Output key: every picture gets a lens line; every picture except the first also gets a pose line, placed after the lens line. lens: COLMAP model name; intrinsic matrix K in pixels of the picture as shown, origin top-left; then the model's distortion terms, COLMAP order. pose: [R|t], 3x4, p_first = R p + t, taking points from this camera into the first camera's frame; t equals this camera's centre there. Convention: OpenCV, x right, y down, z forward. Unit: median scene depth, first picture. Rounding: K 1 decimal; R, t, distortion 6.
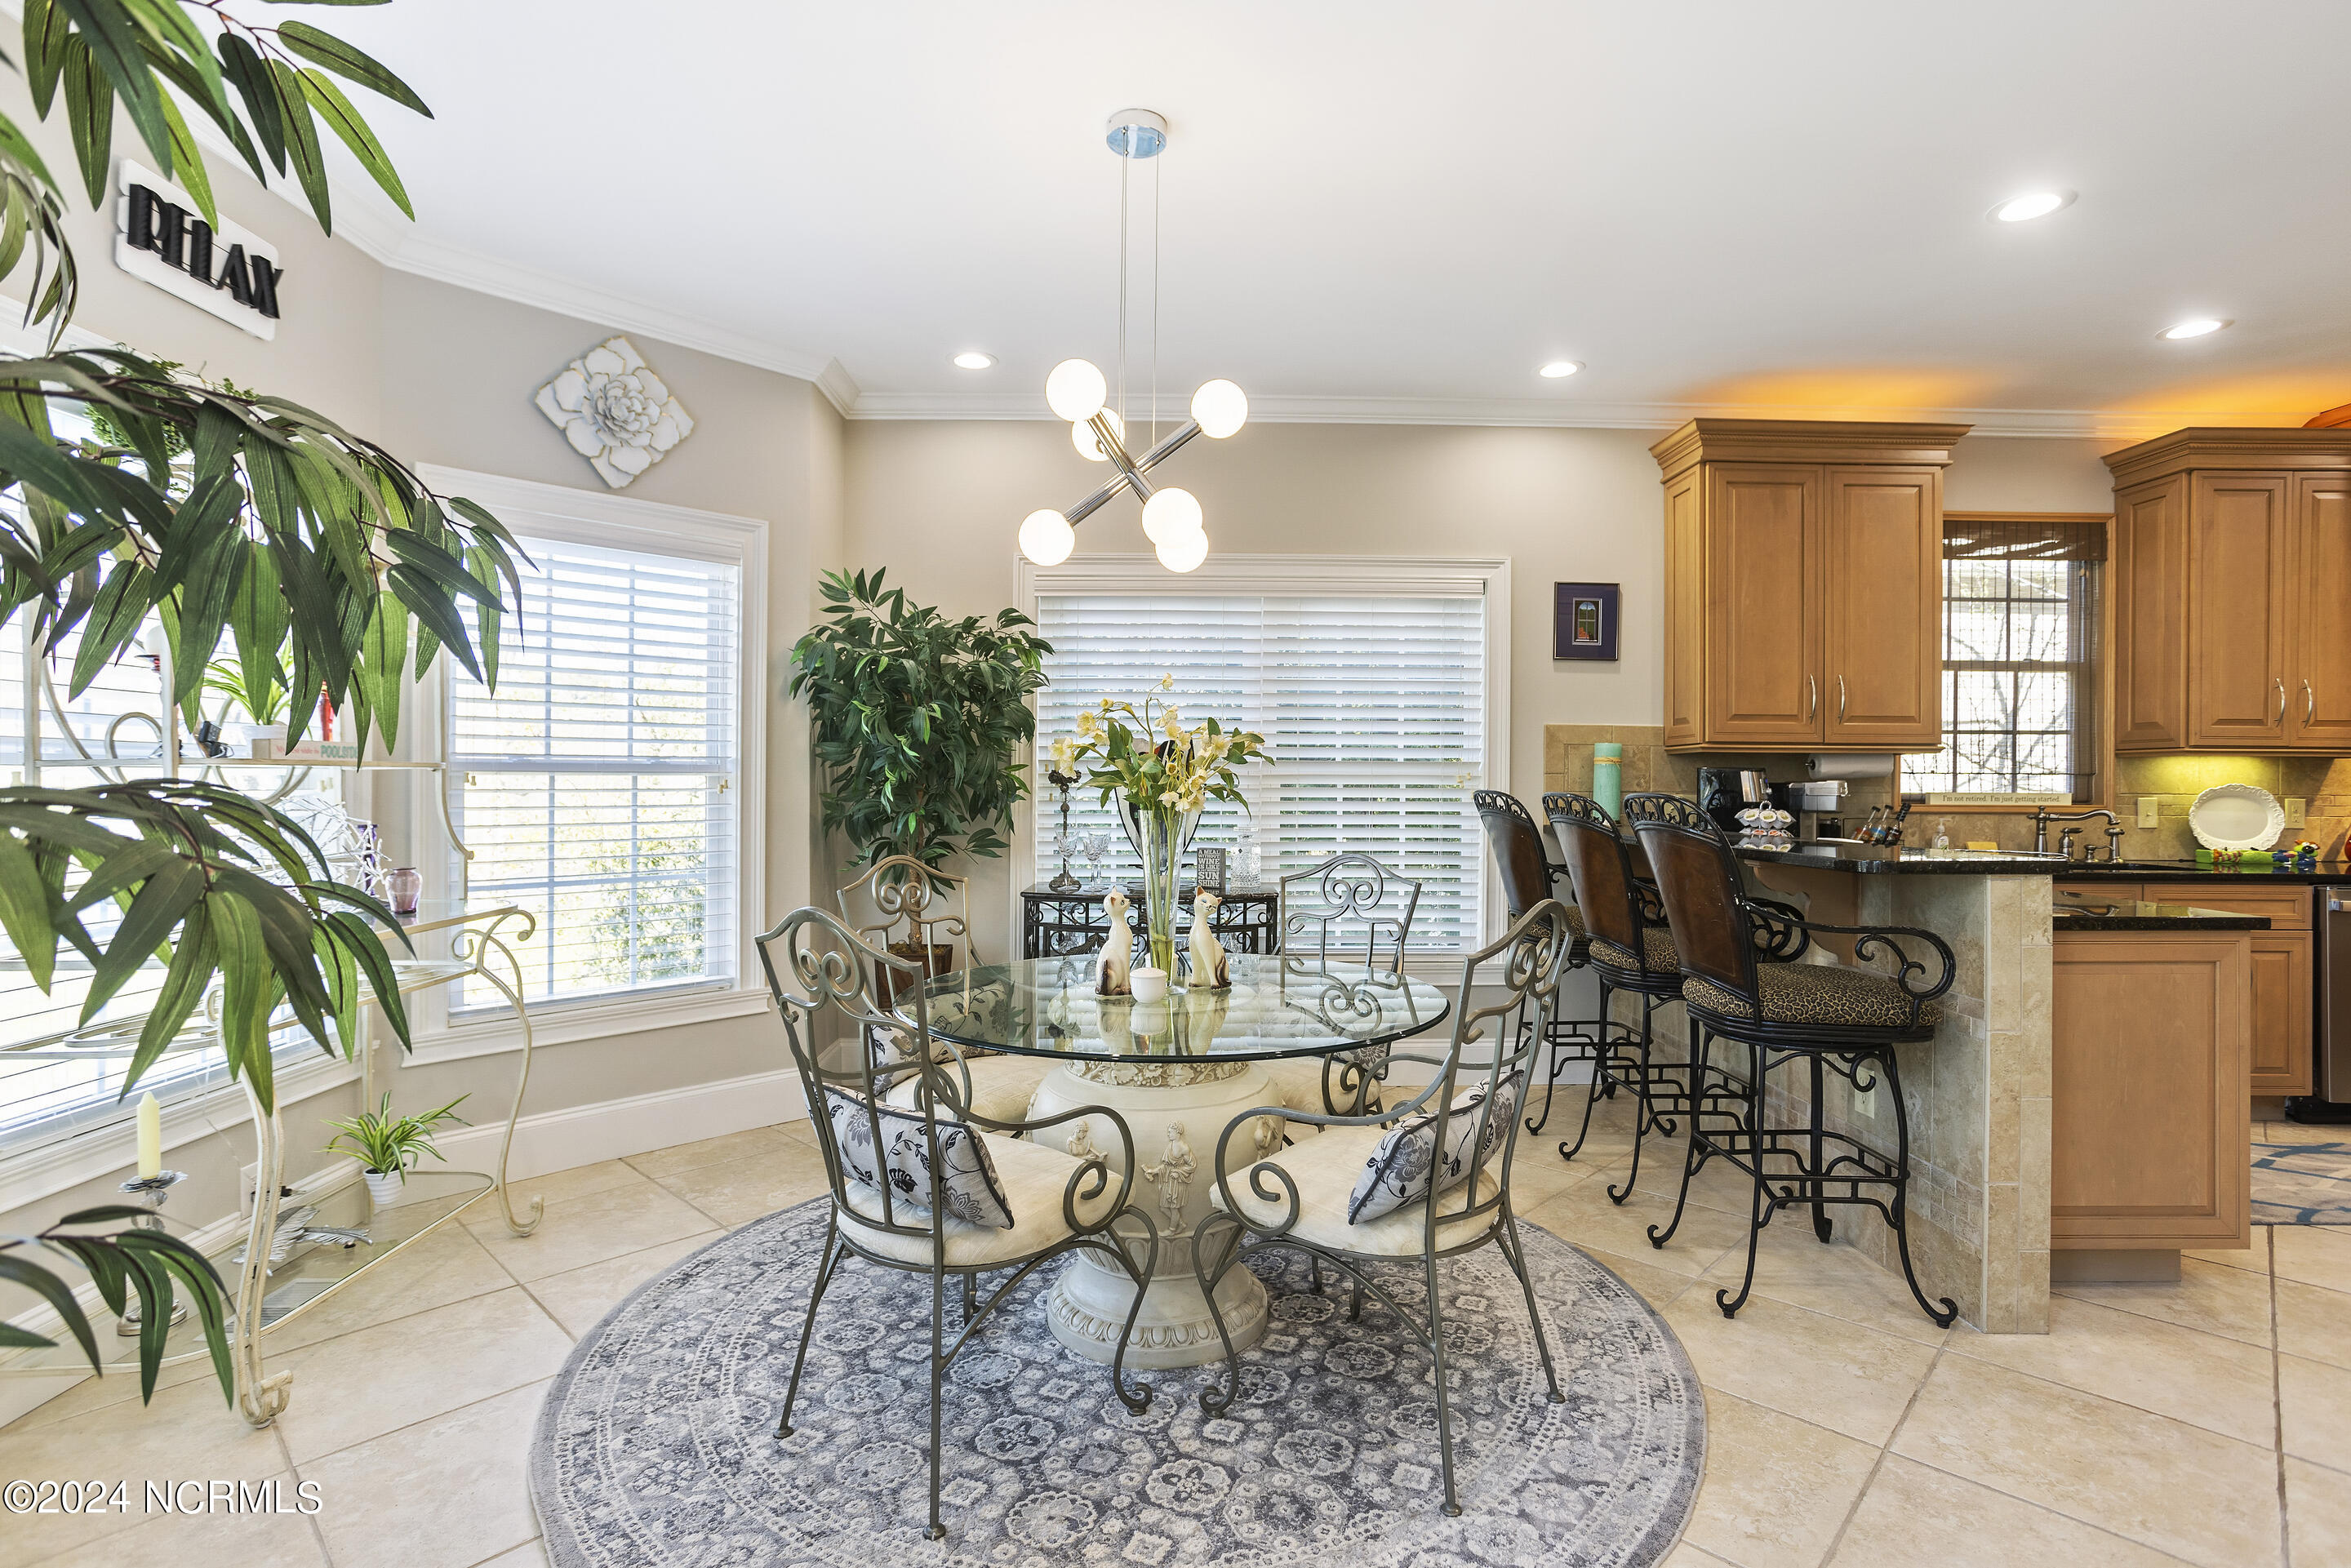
lens RADIAL K [[1870.2, 0, 1175.5], [0, 1870.2, 784.0], [0, 0, 1]] dist [-0.092186, 0.187392]
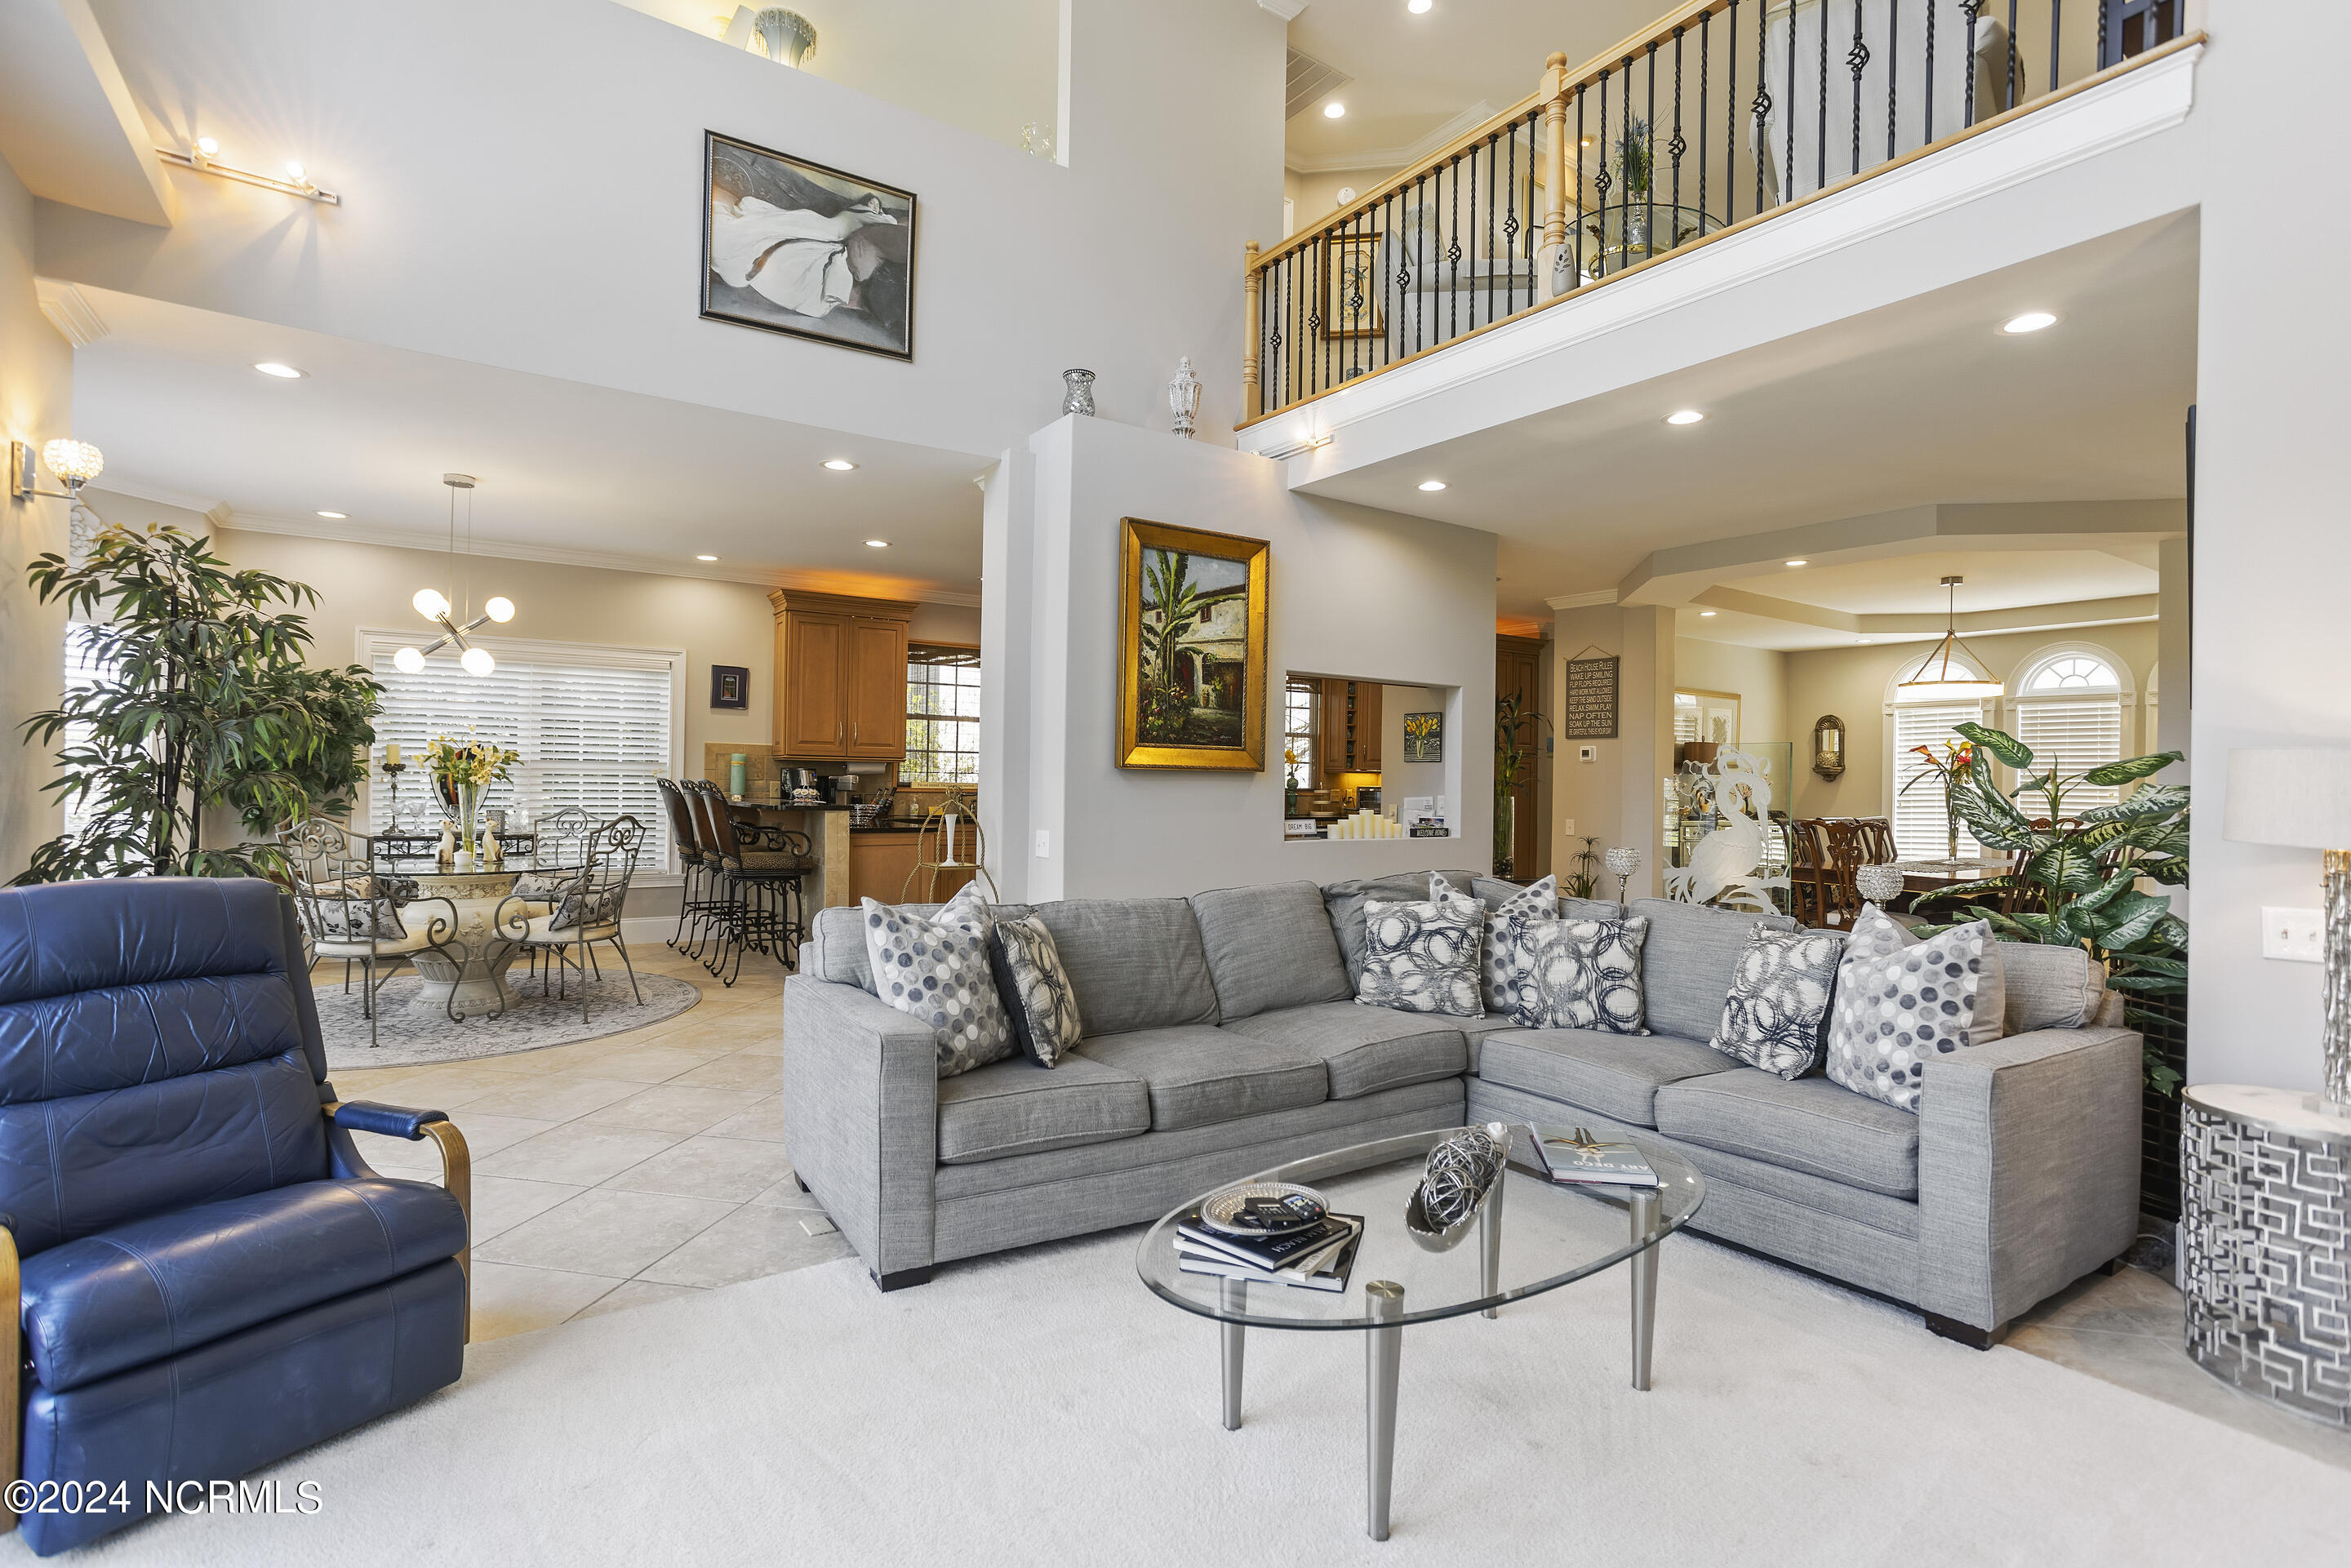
lens RADIAL K [[1251.9, 0, 1175.5], [0, 1251.9, 784.0], [0, 0, 1]] dist [-0.002732, 0.023457]
pose [[0.870369, 0.007798, 0.492338, -0.004586], [-0.010830, 0.999936, 0.003309, -0.000530], [-0.492280, -0.008212, 0.870398, -0.324089]]
